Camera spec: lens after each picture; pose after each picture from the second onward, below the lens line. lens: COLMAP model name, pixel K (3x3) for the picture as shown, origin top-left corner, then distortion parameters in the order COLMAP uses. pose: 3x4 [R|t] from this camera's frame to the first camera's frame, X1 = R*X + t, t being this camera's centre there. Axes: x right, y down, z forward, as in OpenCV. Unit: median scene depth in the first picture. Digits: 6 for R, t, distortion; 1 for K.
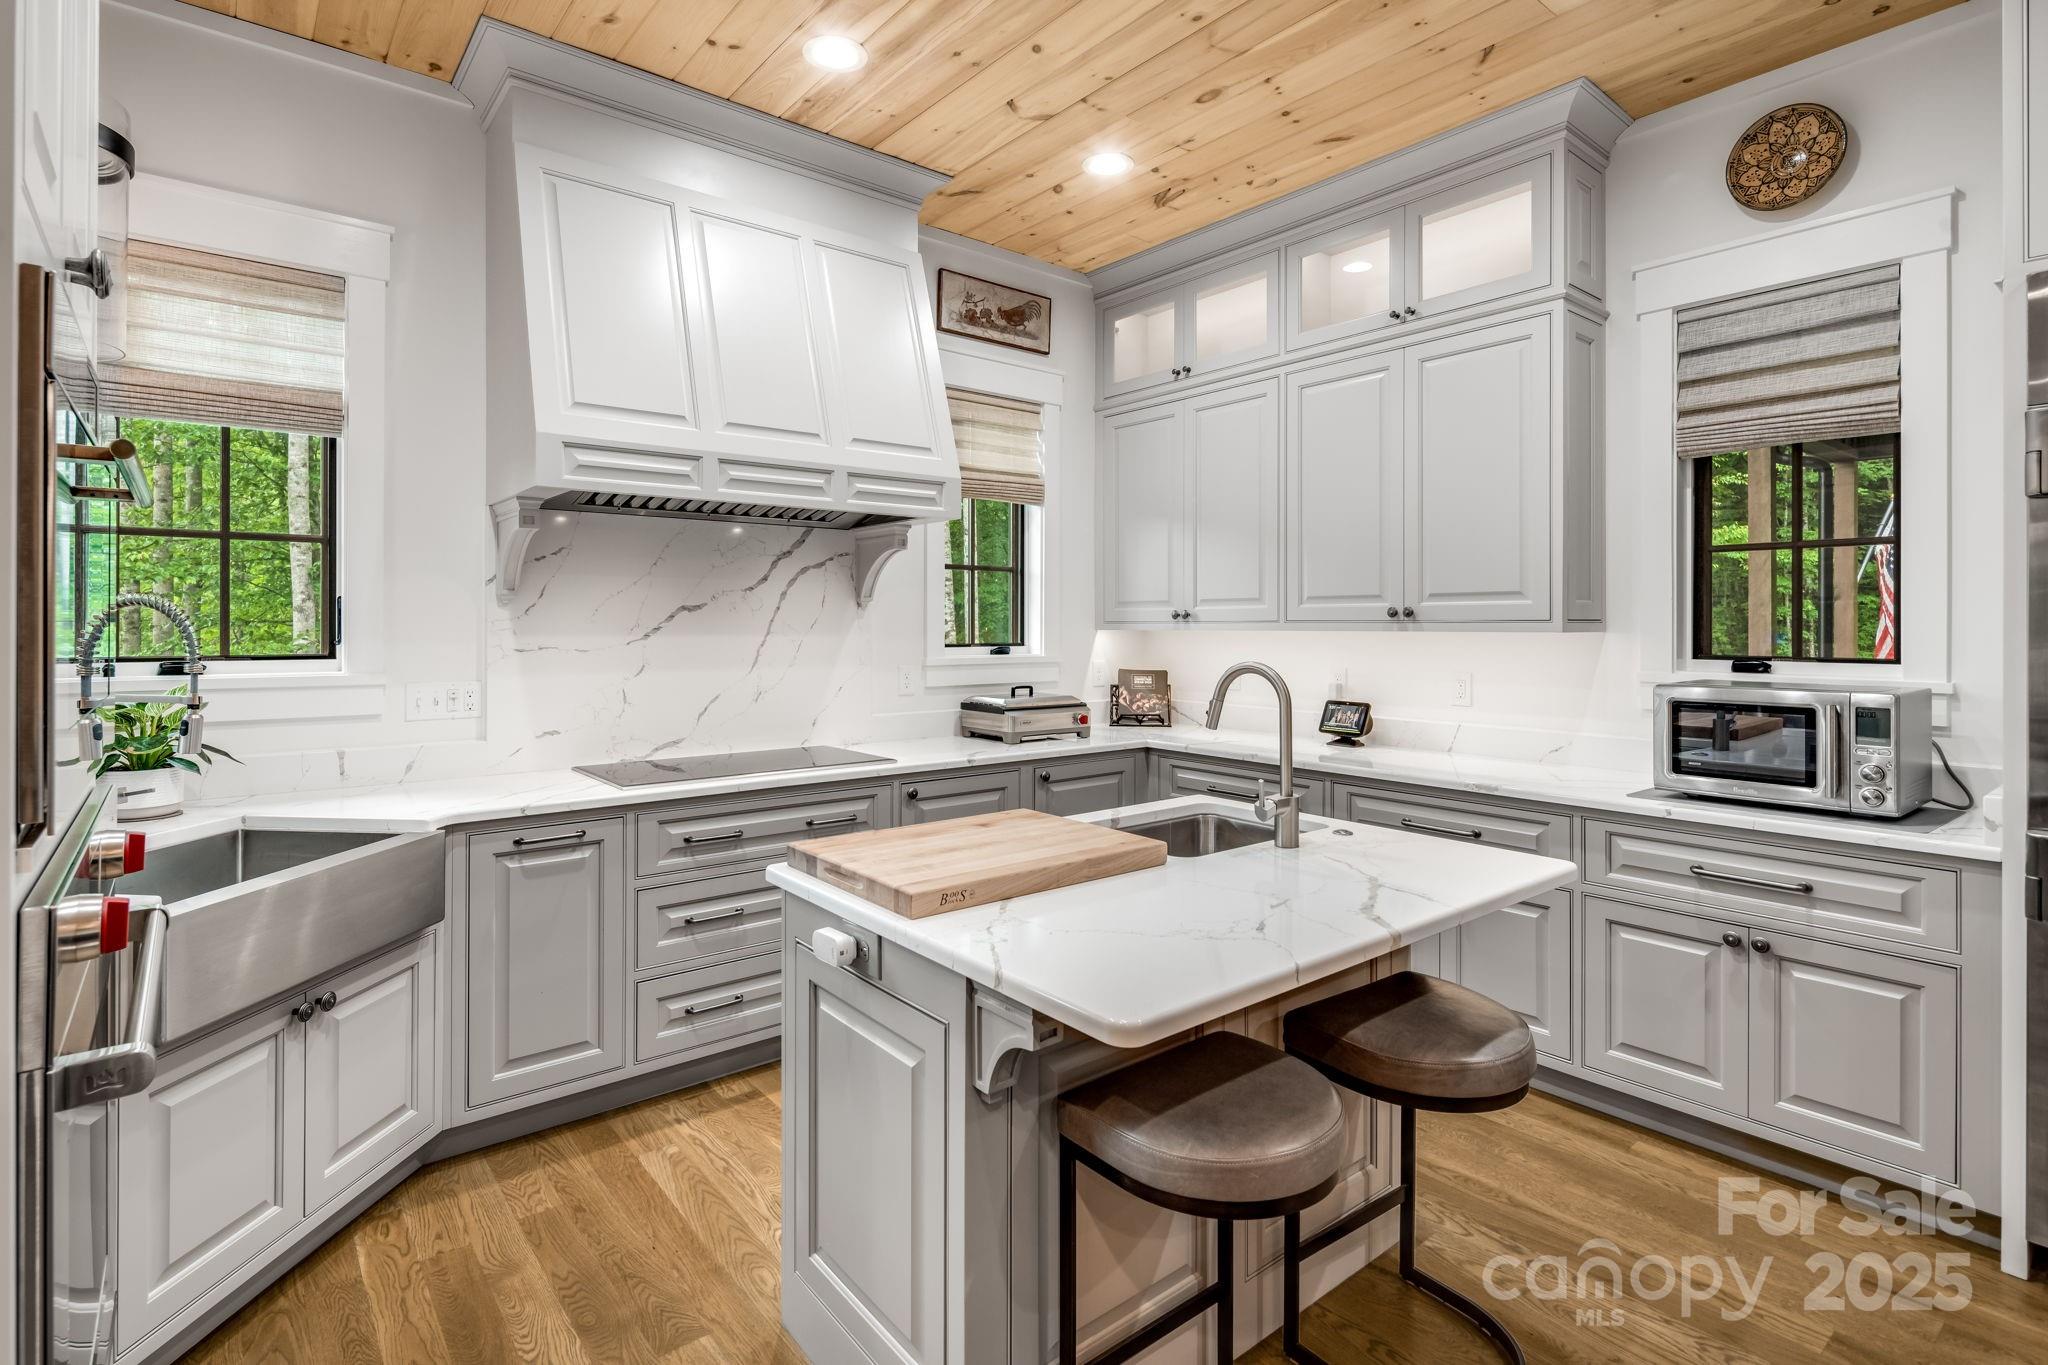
lens RADIAL K [[982.1, 0, 974.0], [0, 982.1, 638.5], [0, 0, 1]] dist [0.005632, -0.008952]
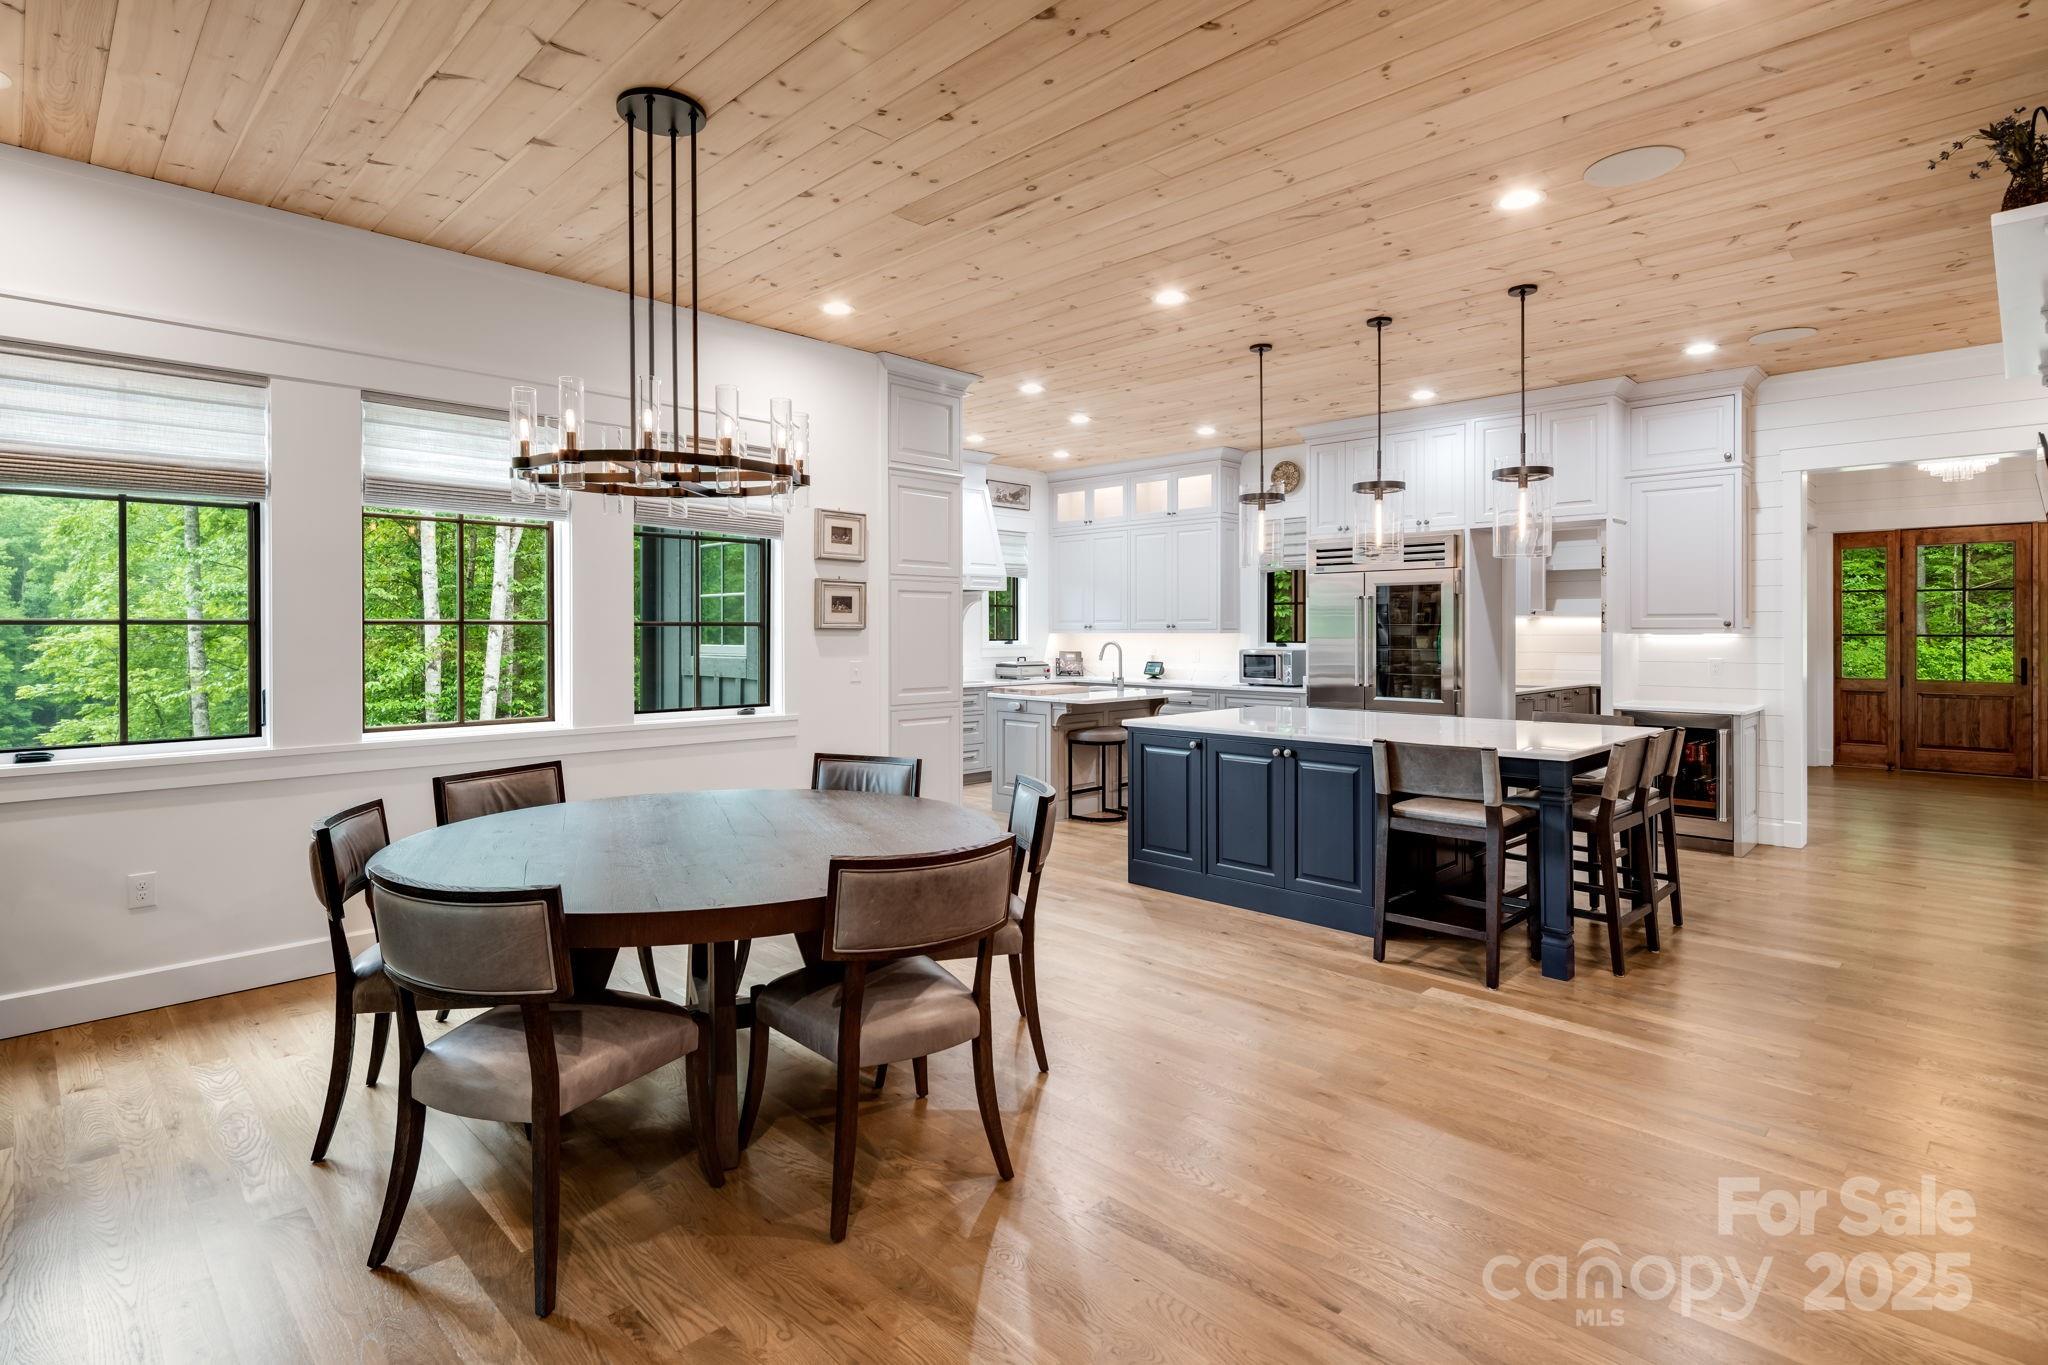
lens RADIAL K [[982.1, 0, 1001.2], [0, 982.1, 626.5], [0, 0, 1]] dist [0.005632, -0.008952]
pose [[0.991952, -0.000793, 0.126608, -0.306344], [0.003117, 0.999830, -0.018158, 0.018883], [-0.126572, 0.018407, 0.991787, -1.365023]]
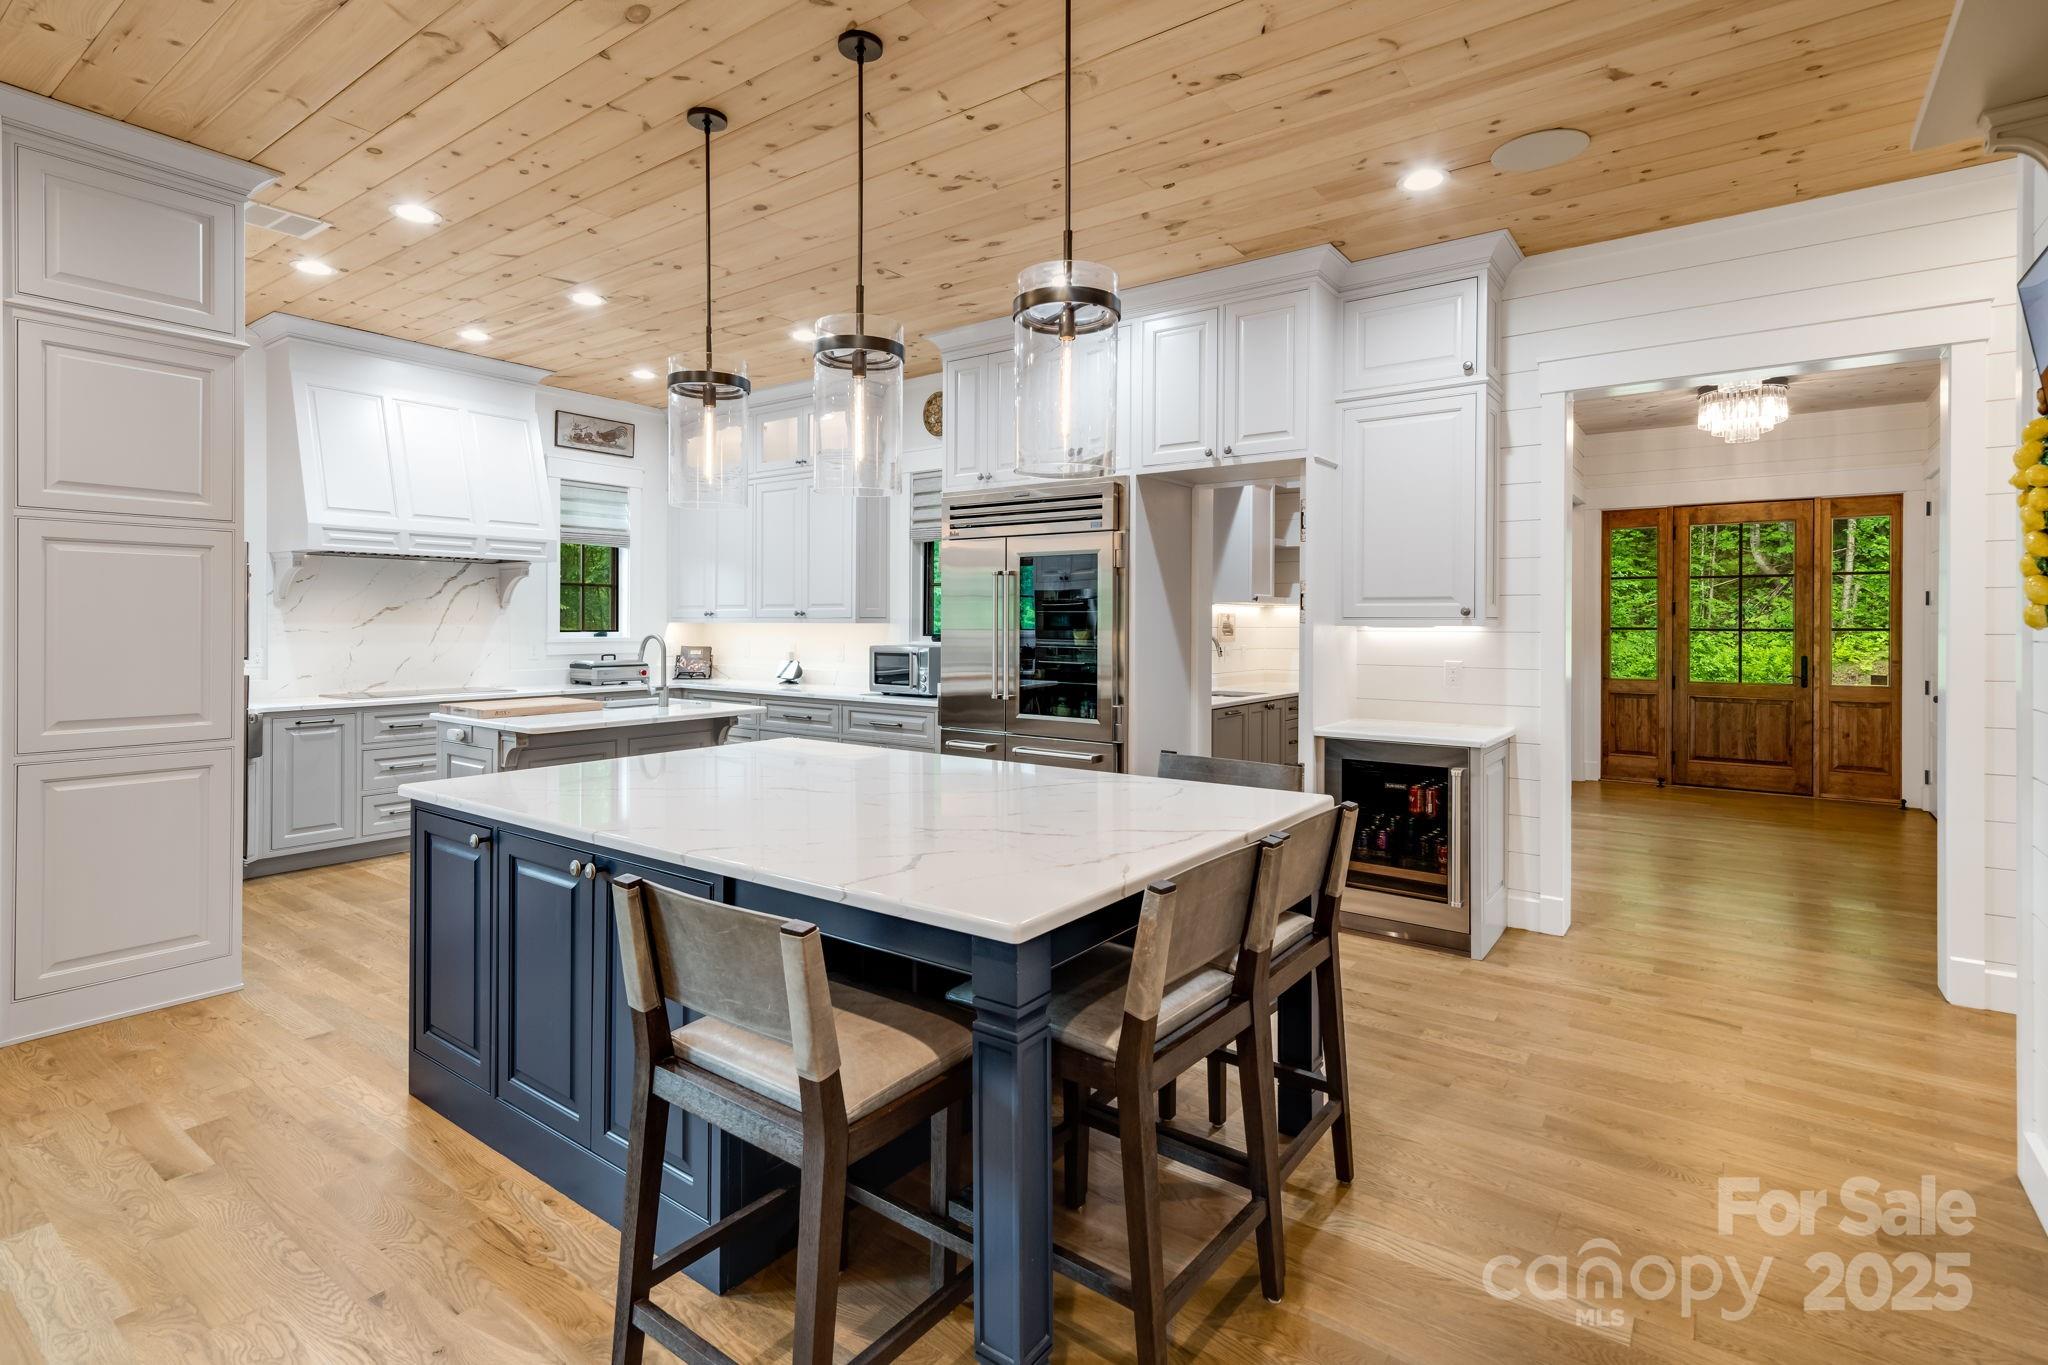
lens RADIAL K [[982.1, 0, 988.1], [0, 982.1, 620.7], [0, 0, 1]] dist [0.005632, -0.008952]
pose [[0.962426, 0.003326, 0.271522, 0.229413], [0.000565, 0.999898, -0.014252, 0.014786], [-0.271542, 0.013870, 0.962327, -0.865338]]
